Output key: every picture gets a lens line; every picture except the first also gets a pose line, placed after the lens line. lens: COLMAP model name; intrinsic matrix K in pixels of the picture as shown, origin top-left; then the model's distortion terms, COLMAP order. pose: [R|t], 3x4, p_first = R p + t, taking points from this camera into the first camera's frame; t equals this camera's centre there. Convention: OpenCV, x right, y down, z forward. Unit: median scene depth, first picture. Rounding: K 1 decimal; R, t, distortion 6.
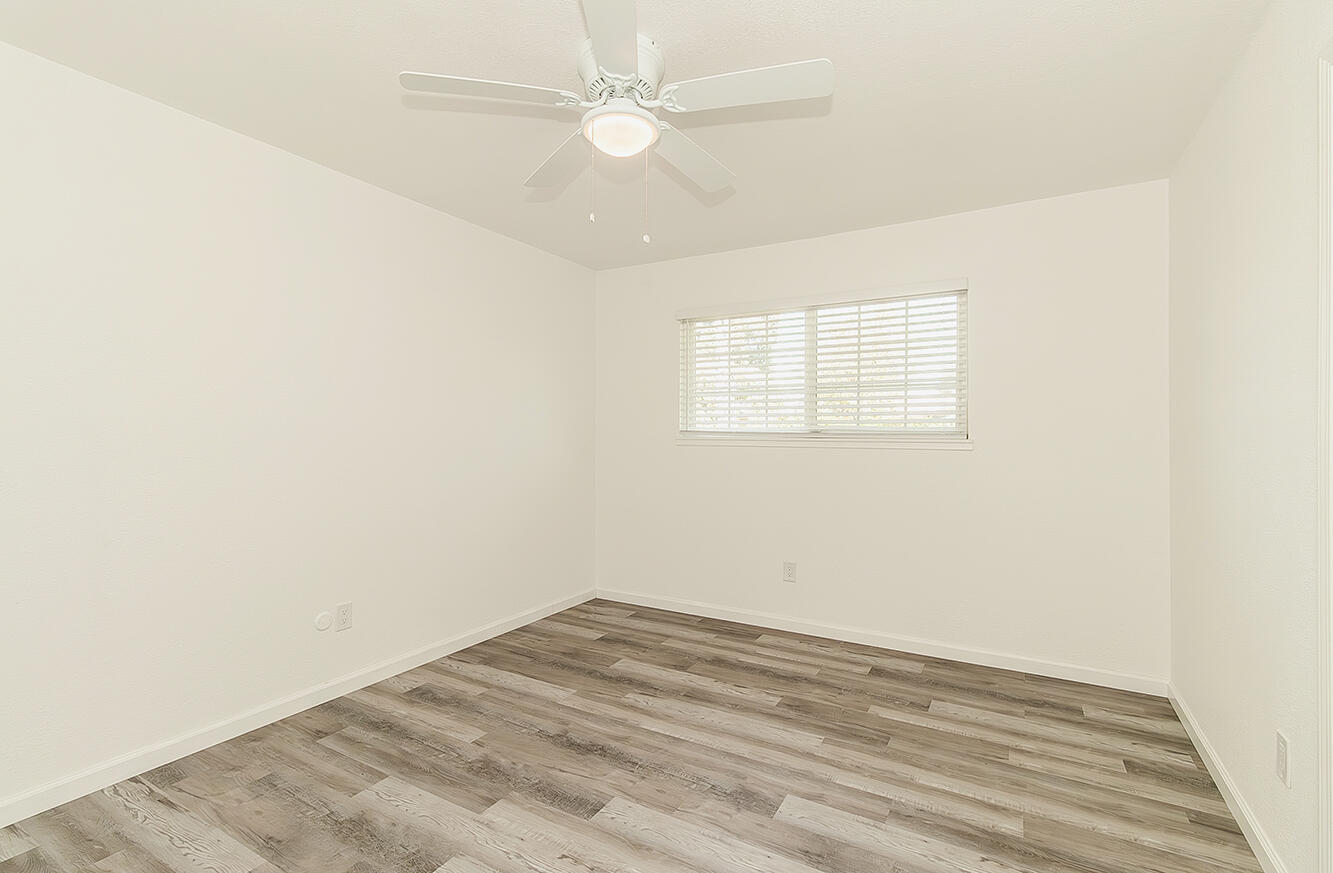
lens RADIAL K [[613.4, 0, 659.7], [0, 613.4, 438.8], [0, 0, 1]] dist [0.002187, 0.000259]
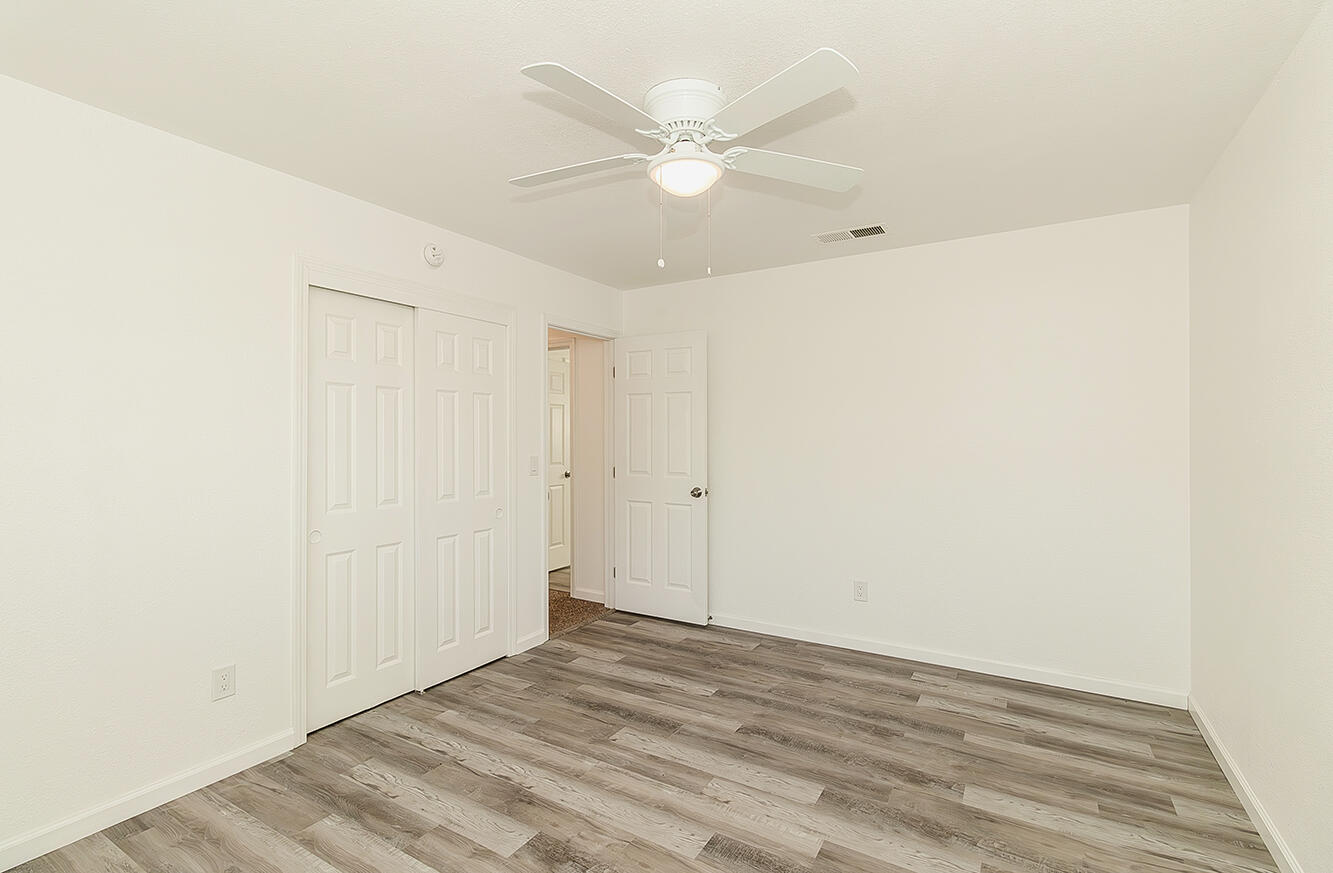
lens RADIAL K [[613.4, 0, 659.7], [0, 613.4, 438.8], [0, 0, 1]] dist [0.002187, 0.000259]
pose [[-0.999800, -0.000750, 0.020006, -0.041633], [-0.000577, 0.999962, 0.008674, -0.063150], [-0.020012, 0.008660, -0.999762, 2.069605]]
